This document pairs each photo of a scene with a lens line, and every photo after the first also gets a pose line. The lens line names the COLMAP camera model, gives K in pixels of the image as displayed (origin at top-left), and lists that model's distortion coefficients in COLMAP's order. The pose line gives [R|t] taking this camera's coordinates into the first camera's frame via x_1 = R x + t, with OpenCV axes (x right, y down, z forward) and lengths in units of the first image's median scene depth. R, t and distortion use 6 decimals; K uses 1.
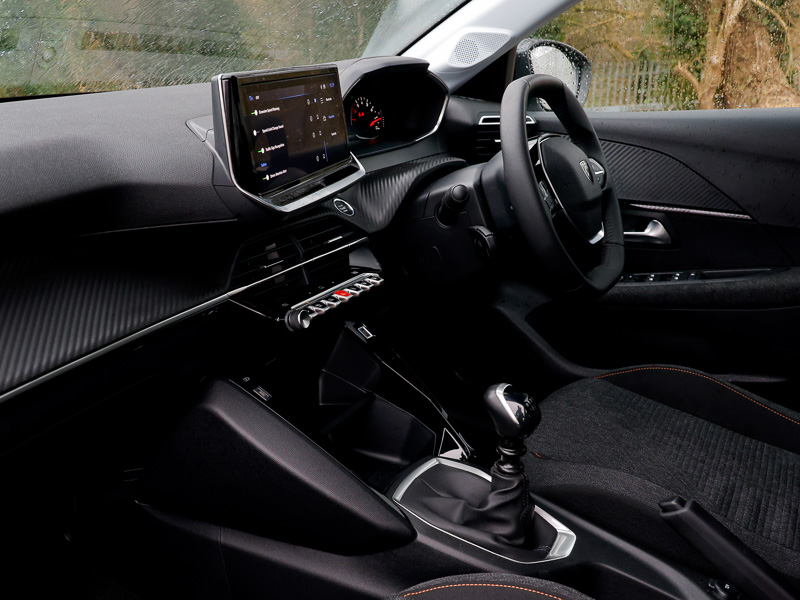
lens RADIAL K [[847.4, 0, 403.9], [0, 847.4, 300.8], [0, 0, 1]] dist [0.008572, 0.000000]
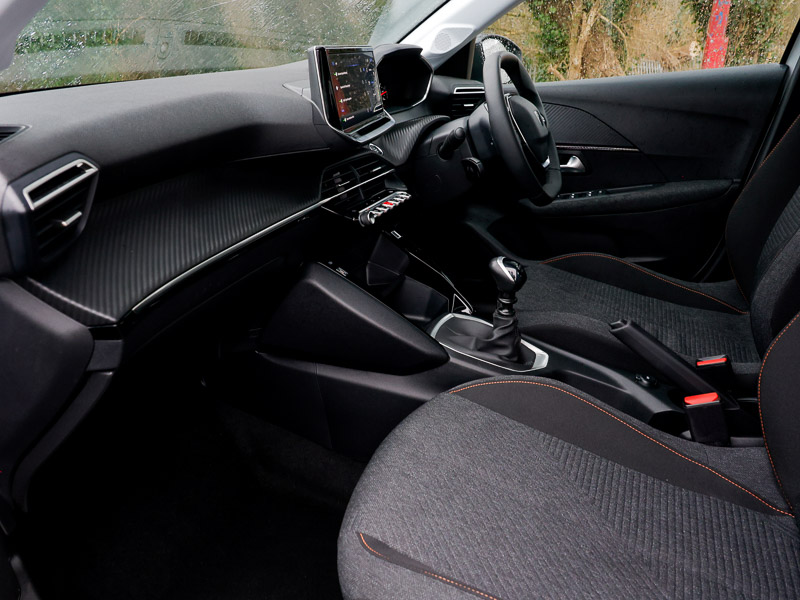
lens RADIAL K [[596.9, 0, 396.6], [0, 596.9, 298.4], [0, 0, 1]] dist [-0.005902, -0.004265]
pose [[0.997013, -0.057627, 0.051419, -0.113972], [0.052832, 0.994523, 0.090177, 0.059170], [-0.056334, -0.087191, 0.994597, -0.048869]]
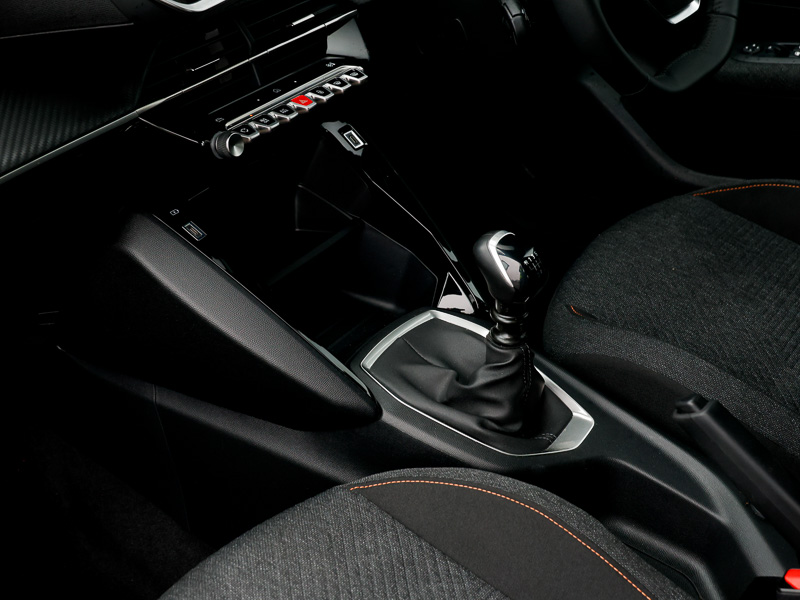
lens RADIAL K [[1205.9, 0, 398.0], [0, 1205.9, 299.3], [0, 0, 1]] dist [-0.032299, 0.000000]
pose [[0.990485, 0.050807, -0.127896, 0.150112], [-0.017925, 0.969068, 0.246144, -0.097116], [0.136446, -0.241509, 0.960758, -0.061425]]
